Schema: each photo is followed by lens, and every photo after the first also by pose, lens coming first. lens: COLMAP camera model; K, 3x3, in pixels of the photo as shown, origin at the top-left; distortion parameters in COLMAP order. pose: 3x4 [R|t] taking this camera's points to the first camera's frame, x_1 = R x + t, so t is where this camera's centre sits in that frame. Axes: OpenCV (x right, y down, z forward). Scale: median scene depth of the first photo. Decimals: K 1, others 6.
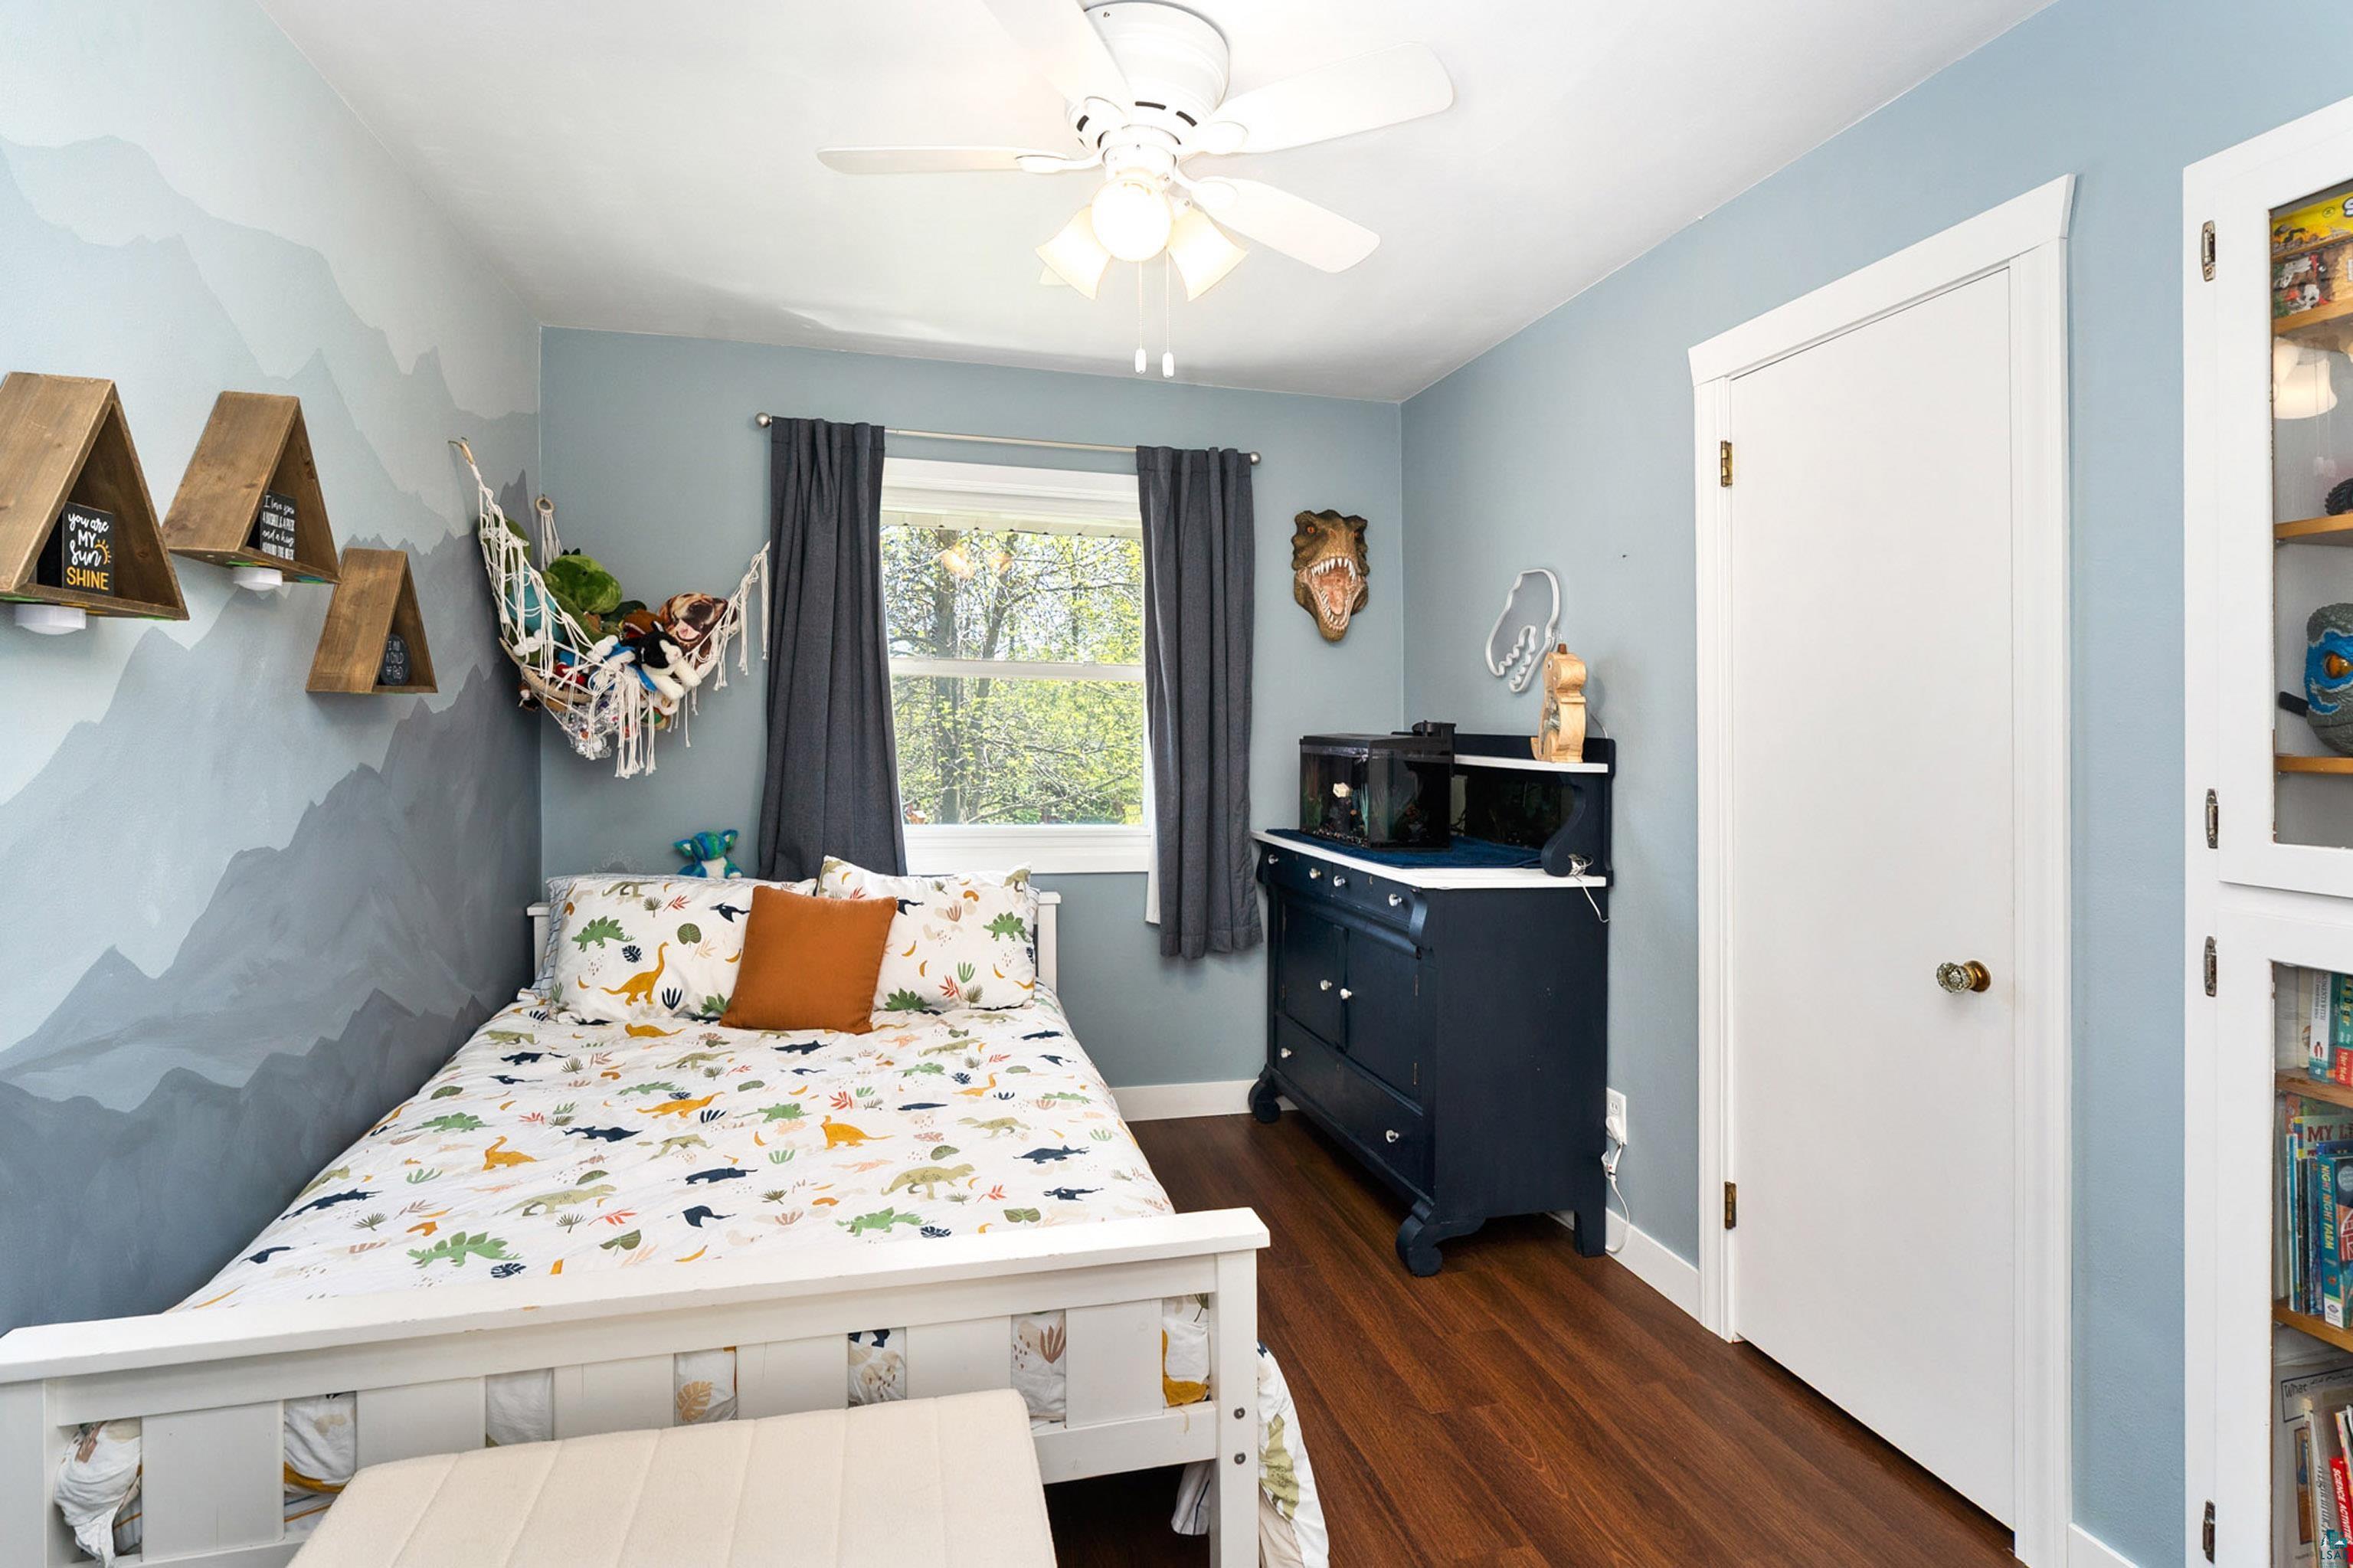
lens RADIAL K [[1084.3, 0, 1176.9], [0, 1084.3, 761.0], [0, 0, 1]] dist [-0.003206, -0.000122]
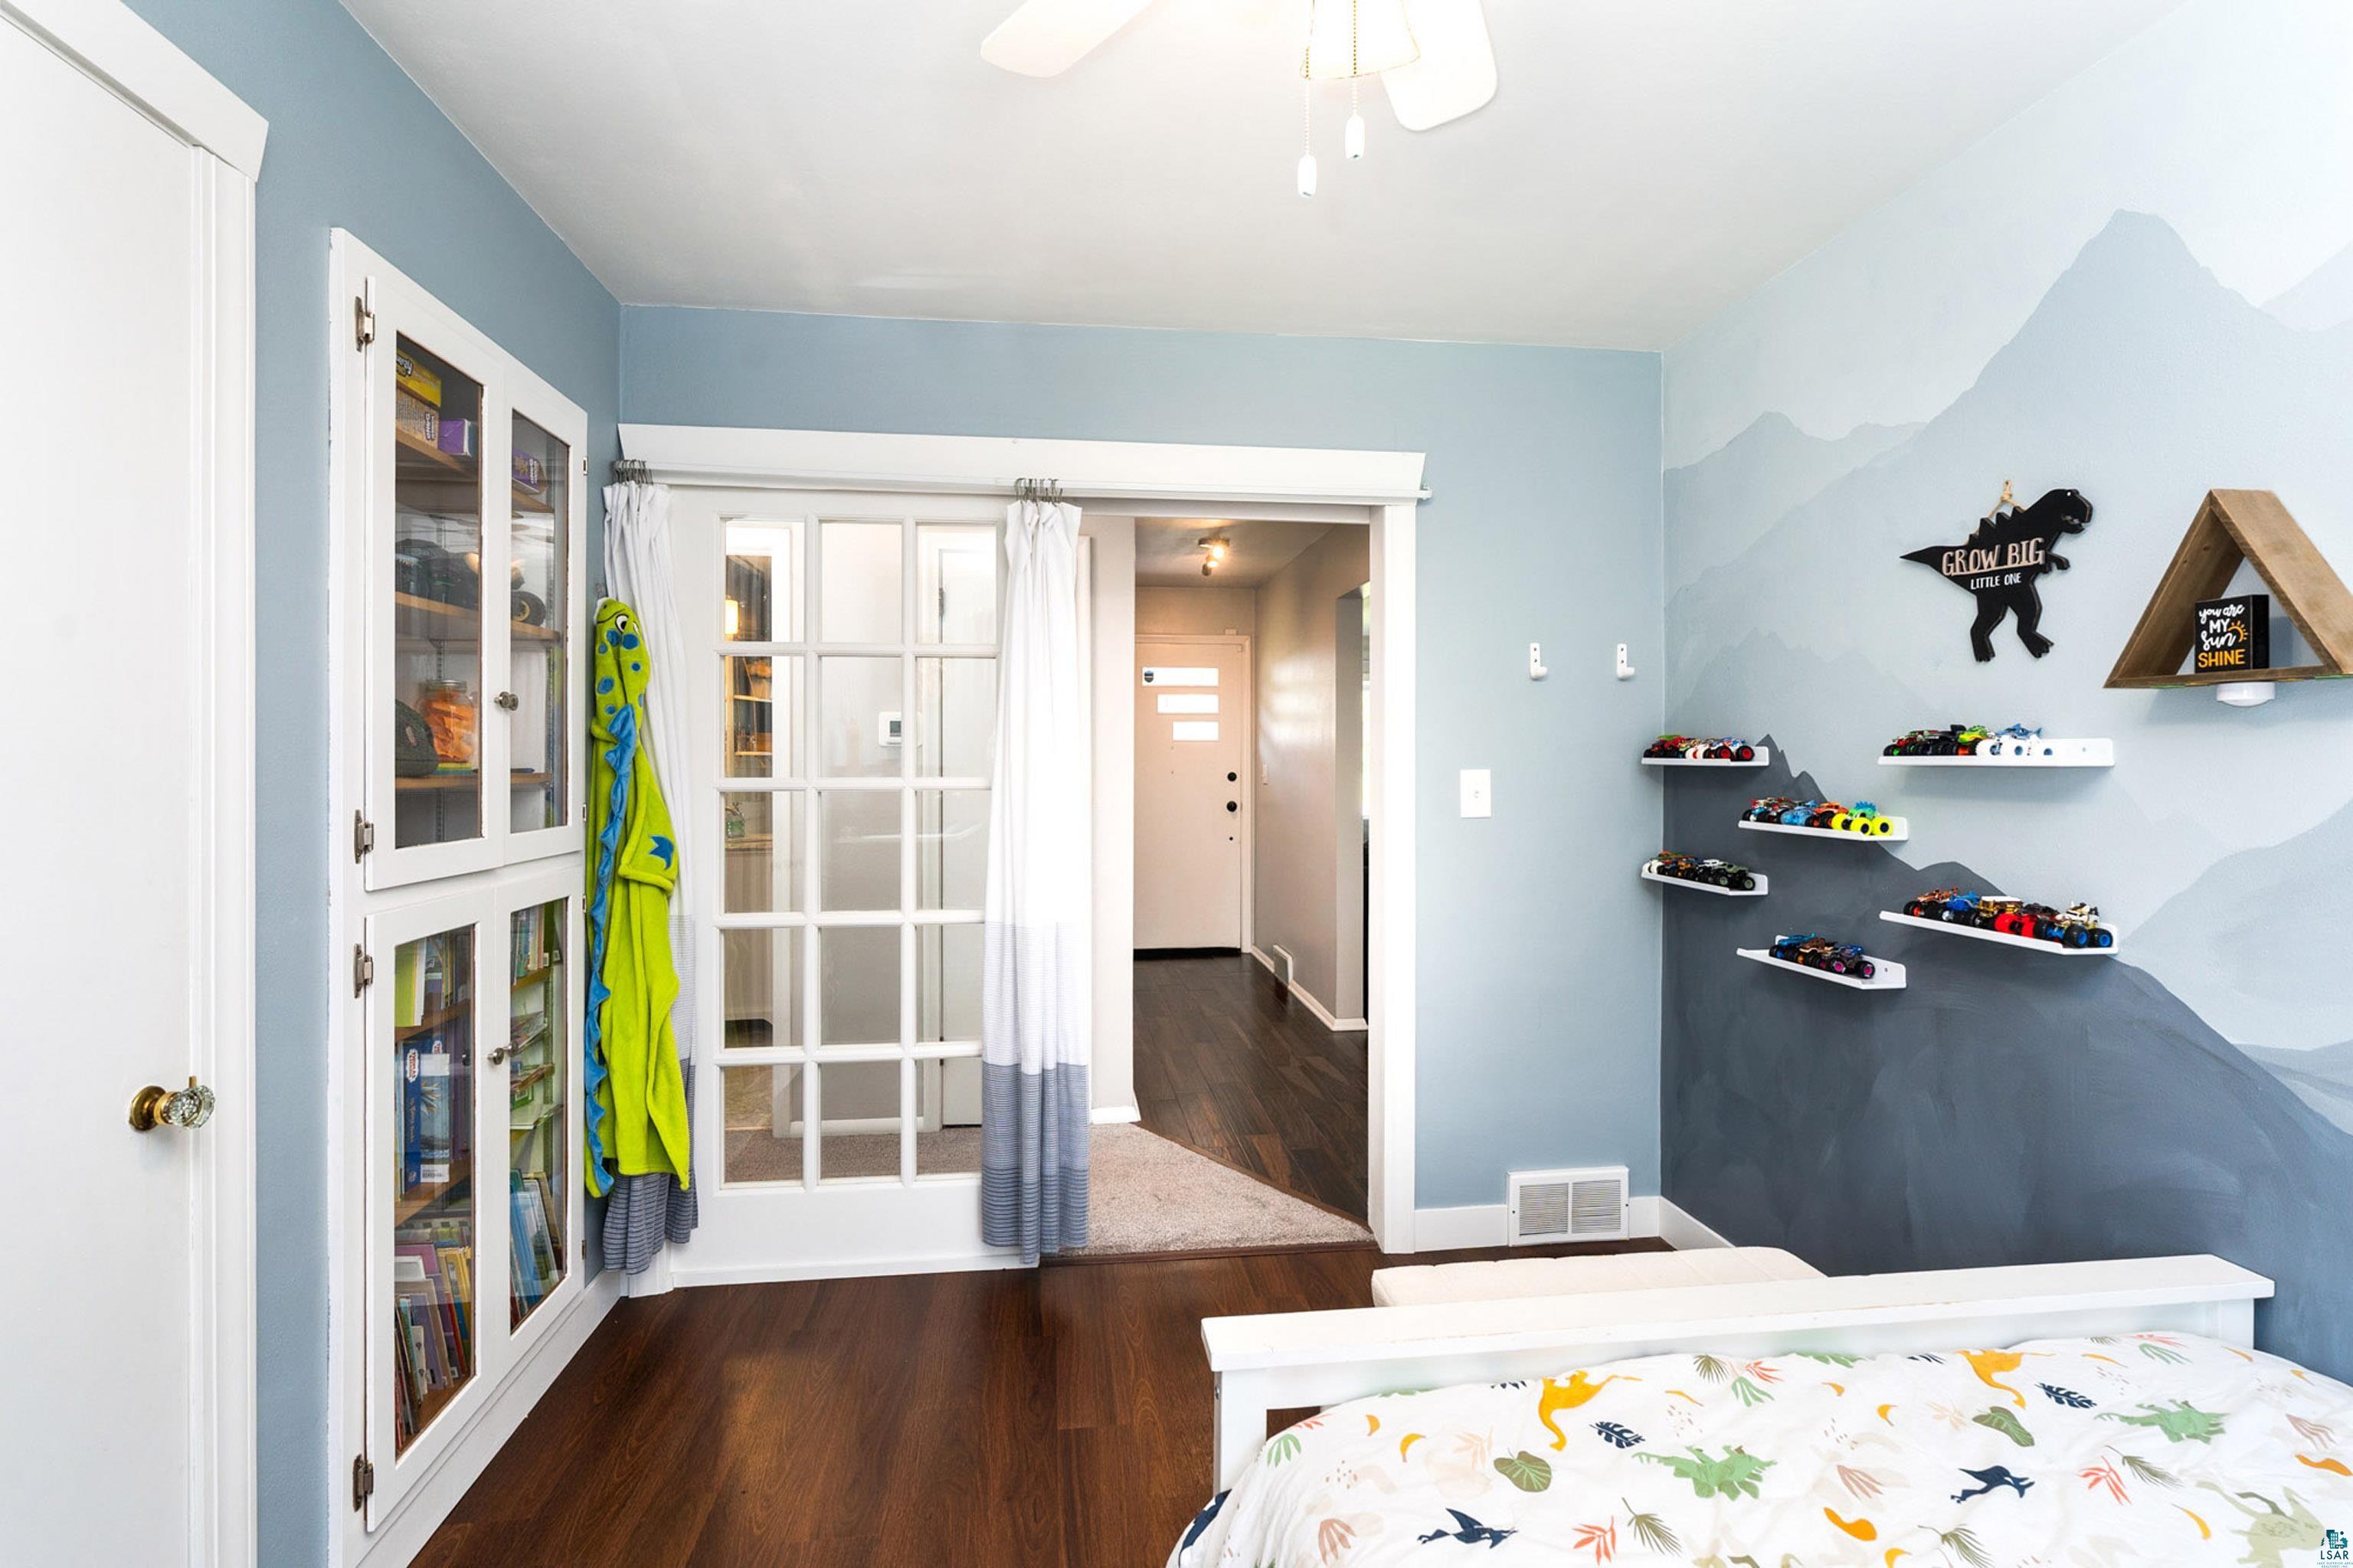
lens RADIAL K [[1084.3, 0, 1176.5], [0, 1084.3, 770.2], [0, 0, 1]] dist [-0.003206, -0.000122]
pose [[-0.992736, -0.014886, 0.119390, -0.003243], [-0.012395, 0.999690, 0.021585, -0.056287], [-0.119674, 0.019948, -0.992613, 2.324298]]
